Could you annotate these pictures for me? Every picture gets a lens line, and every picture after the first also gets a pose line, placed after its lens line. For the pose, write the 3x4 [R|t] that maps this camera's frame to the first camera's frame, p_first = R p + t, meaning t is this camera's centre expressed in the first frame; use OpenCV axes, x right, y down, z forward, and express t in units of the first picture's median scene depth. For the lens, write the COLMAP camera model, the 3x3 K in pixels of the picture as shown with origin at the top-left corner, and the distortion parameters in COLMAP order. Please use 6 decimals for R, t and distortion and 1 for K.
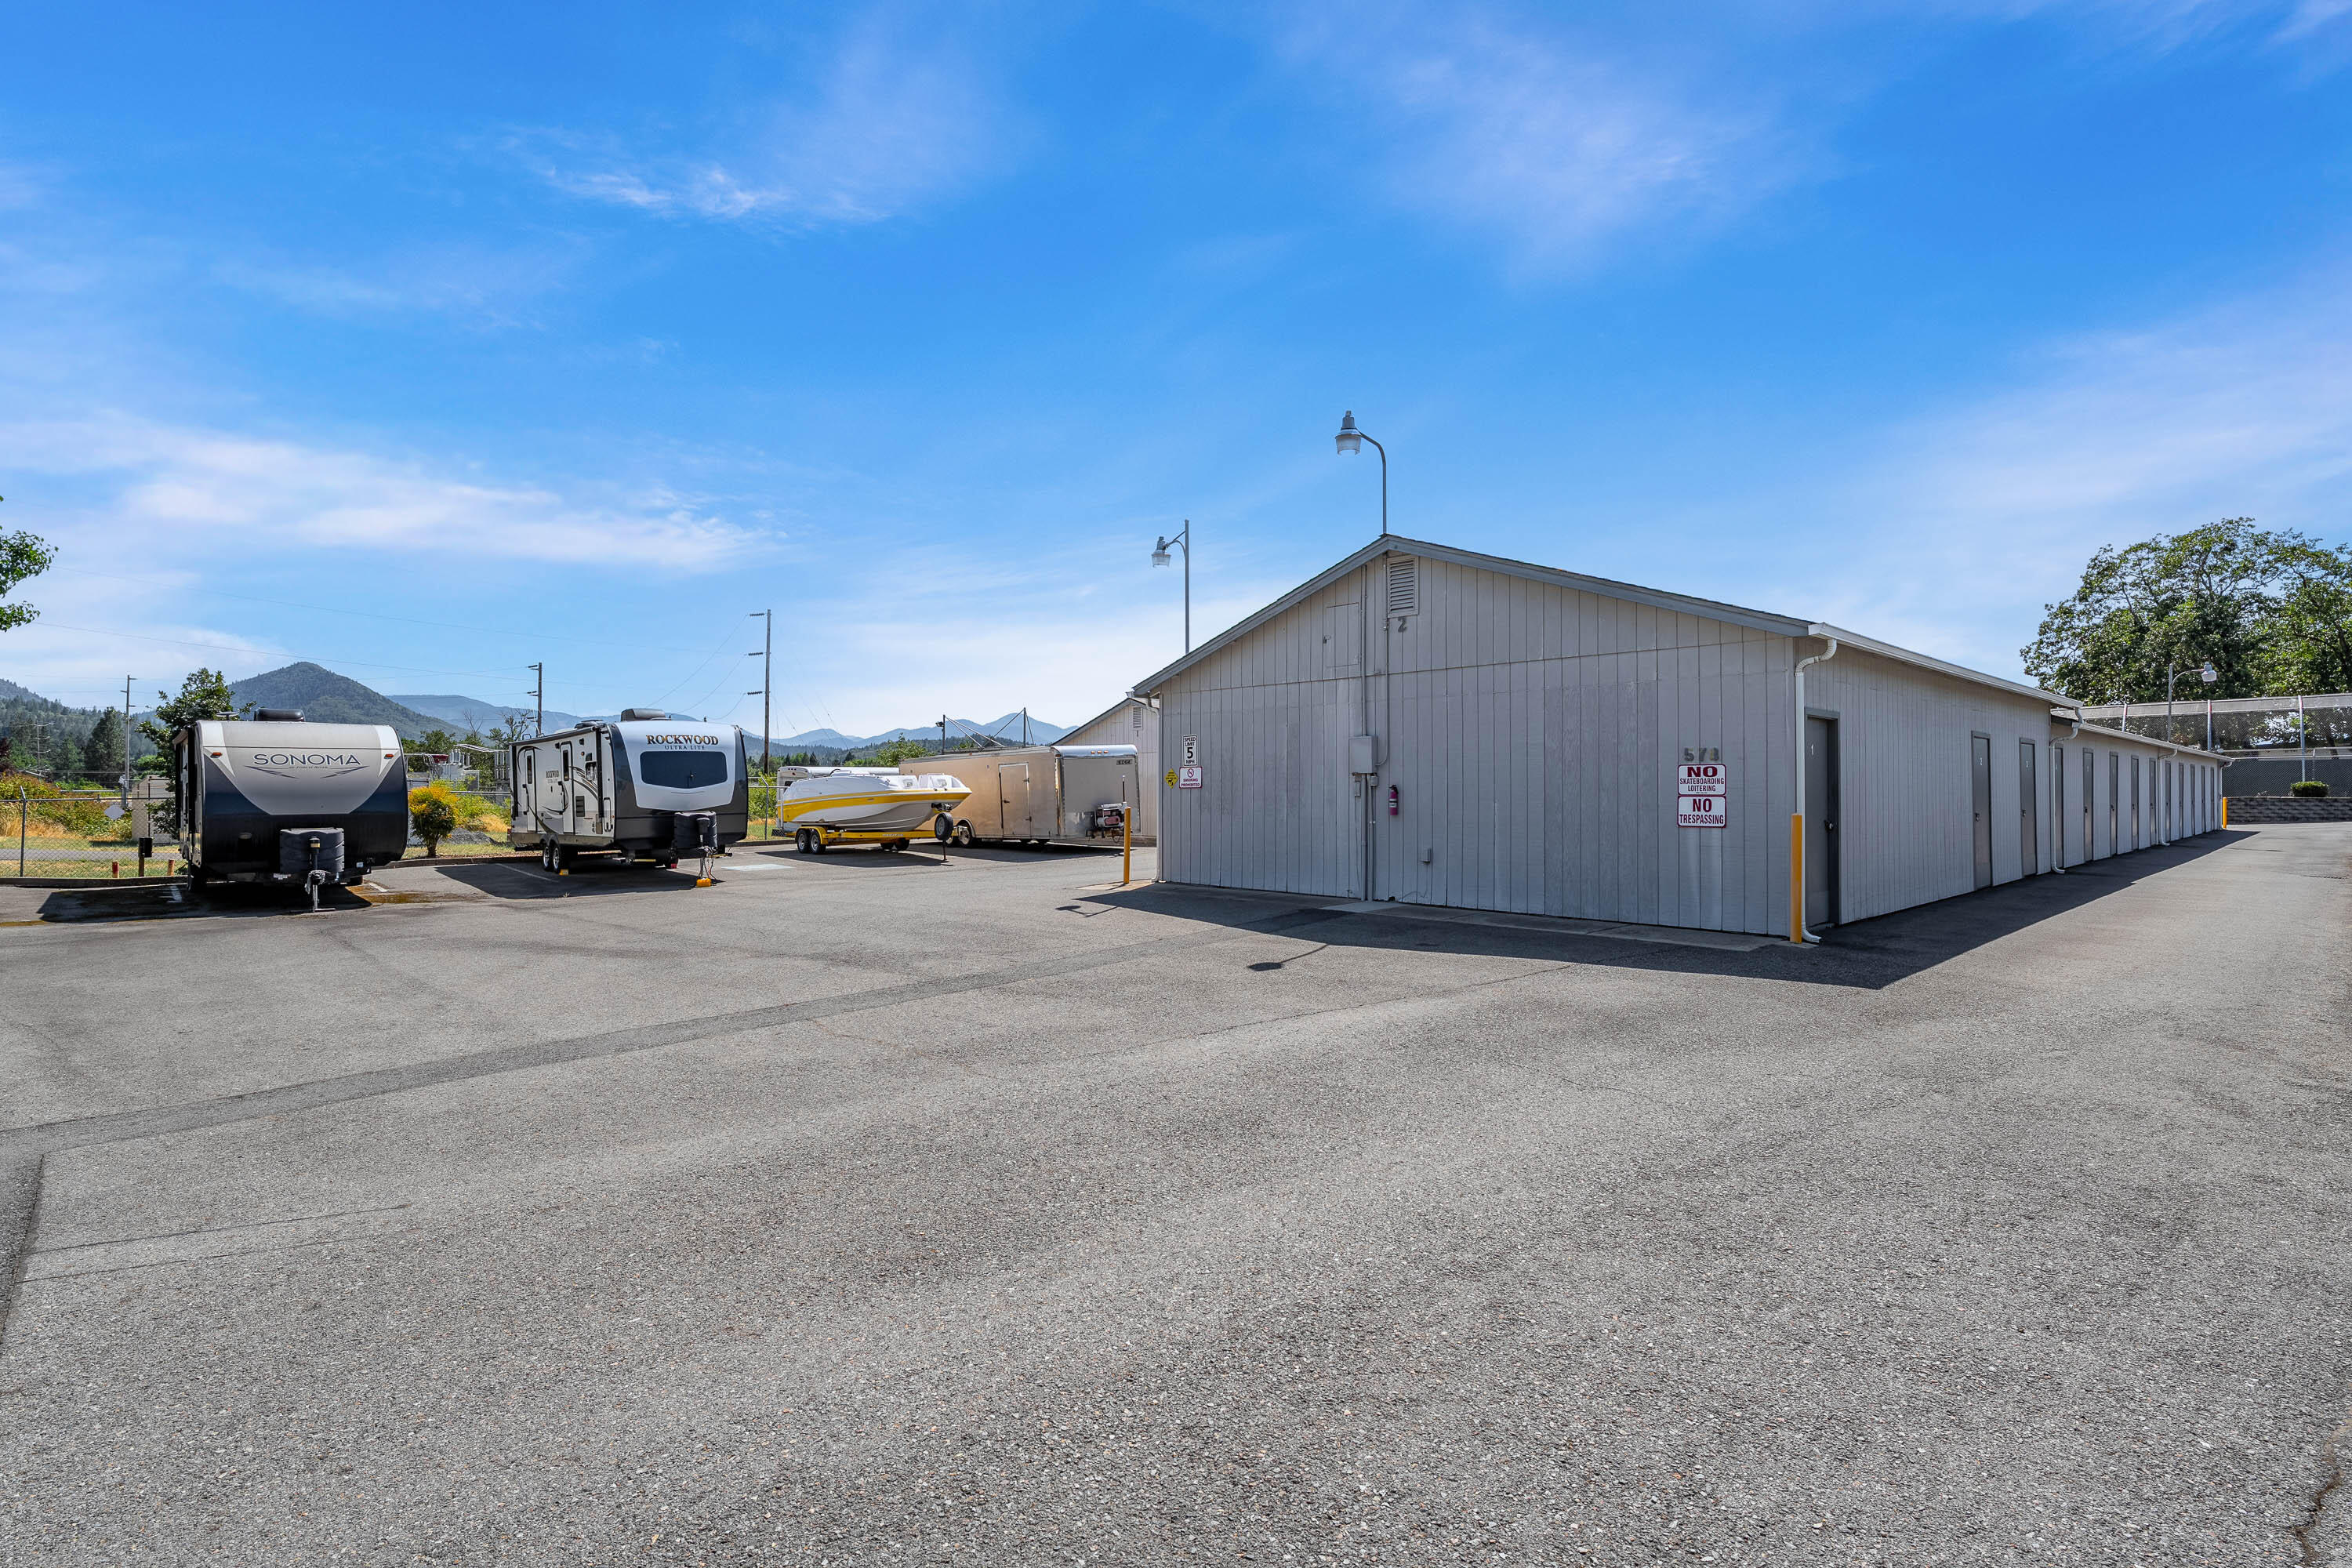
lens RADIAL K [[1120.2, 0, 1177.8], [0, 1120.2, 775.5], [0, 0, 1]] dist [0.005503, -0.000316]
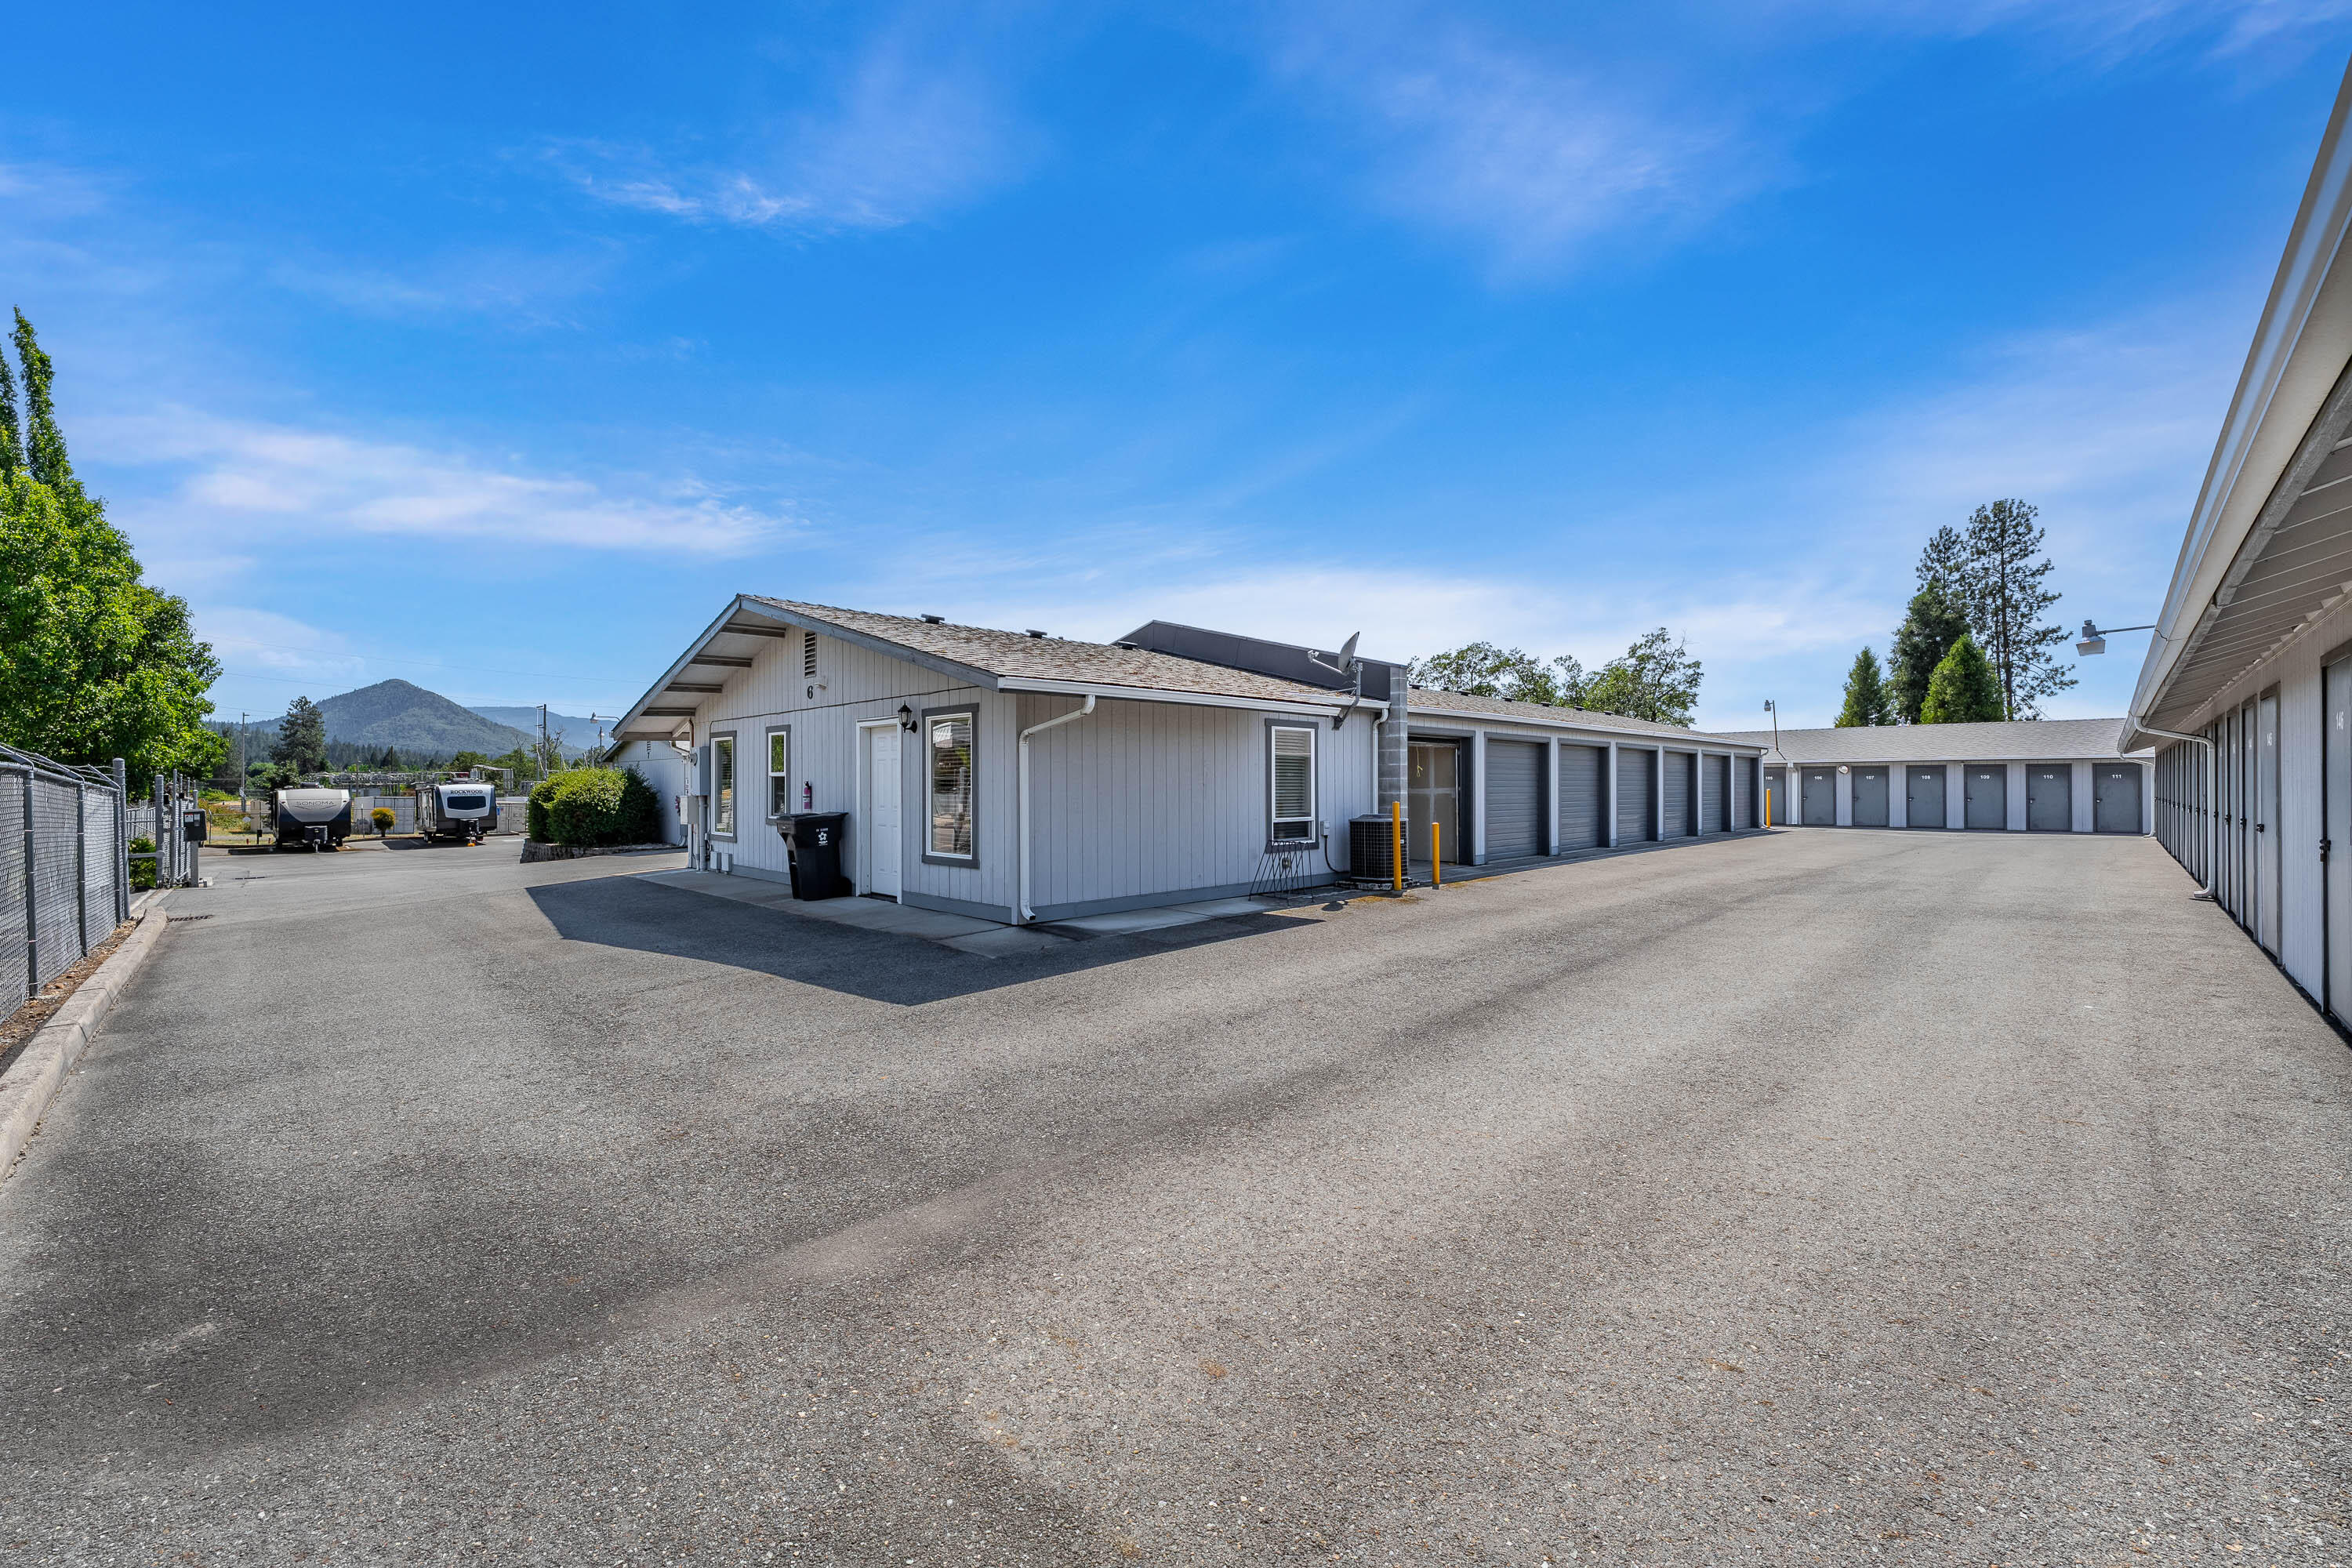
lens RADIAL K [[953.0, 0, 1190.3], [0, 953.0, 779.3], [0, 0, 1]] dist [-0.002196, -0.000056]
pose [[0.999411, -0.000173, 0.034306, 1.226291], [0.000044, 0.999993, 0.003757, -0.071801], [-0.034306, -0.003753, 0.999404, -1.346587]]
